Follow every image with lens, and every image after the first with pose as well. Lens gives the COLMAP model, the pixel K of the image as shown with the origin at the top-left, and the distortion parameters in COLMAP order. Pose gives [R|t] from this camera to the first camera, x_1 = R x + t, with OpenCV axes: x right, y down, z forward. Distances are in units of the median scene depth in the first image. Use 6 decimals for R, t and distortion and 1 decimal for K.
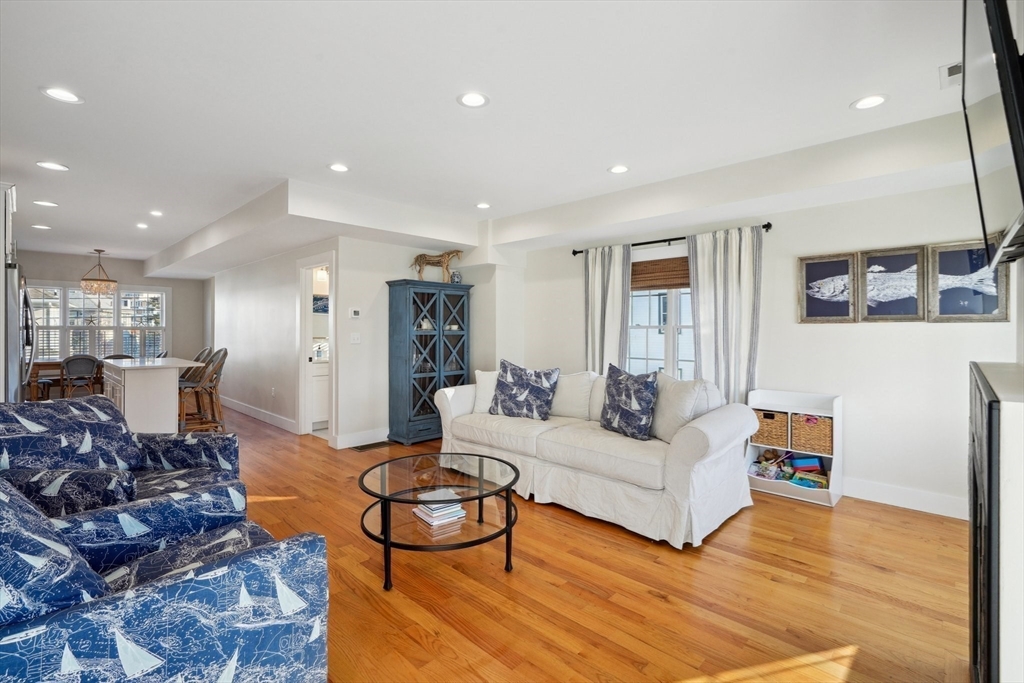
lens RADIAL K [[468.3, 0, 514.5], [0, 468.3, 330.9], [0, 0, 1]] dist [-0.001338, 0.002899]
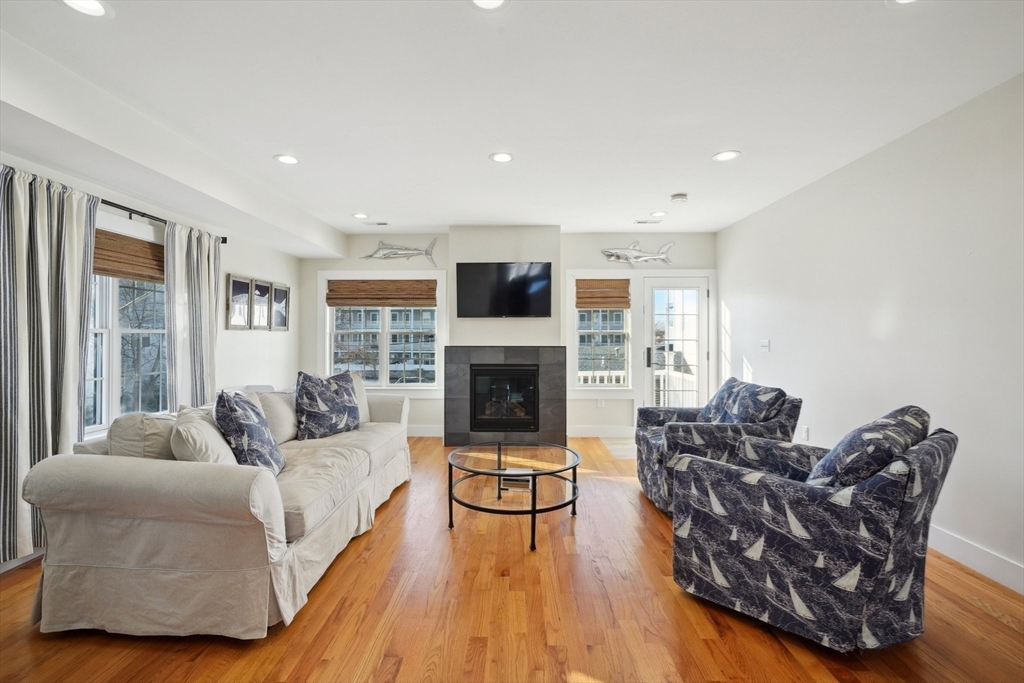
lens RADIAL K [[468.3, 0, 513.6], [0, 468.3, 336.6], [0, 0, 1]] dist [-0.001338, 0.002899]
pose [[-0.680873, -0.001174, 0.732401, -0.614945], [0.004448, 0.999974, 0.005738, -0.004129], [-0.732388, 0.007165, -0.680850, 1.092089]]
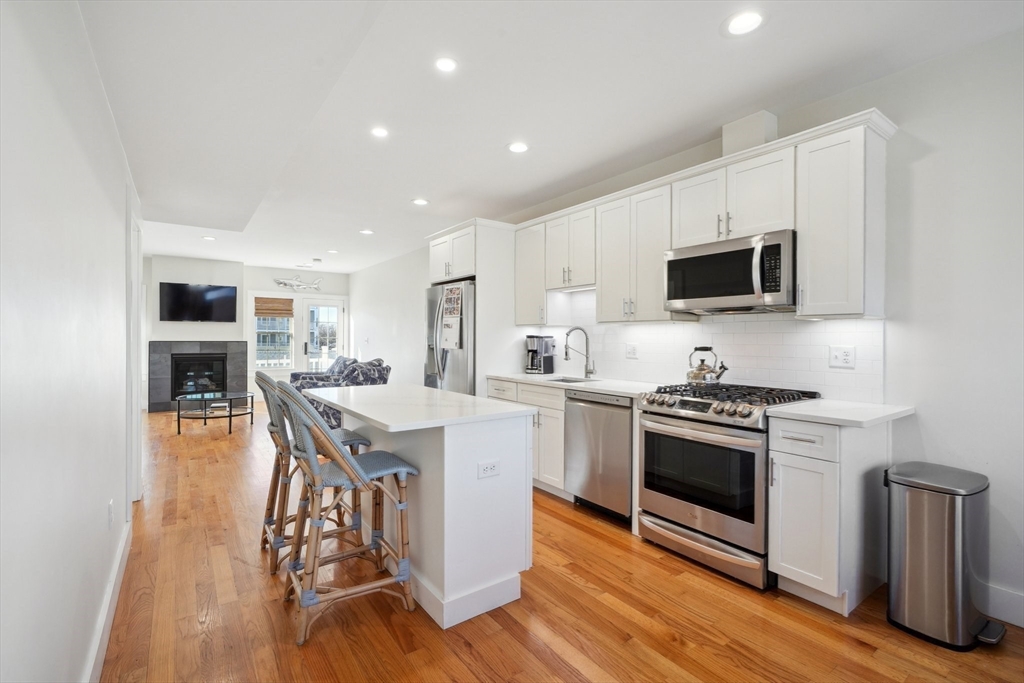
lens RADIAL K [[468.3, 0, 506.7], [0, 468.3, 336.6], [0, 0, 1]] dist [-0.001338, 0.002899]
pose [[-0.980038, -0.005697, 0.198727, -0.964620], [-0.004904, 0.999978, 0.004485, -0.003823], [-0.198749, 0.003421, -0.980045, 1.506739]]
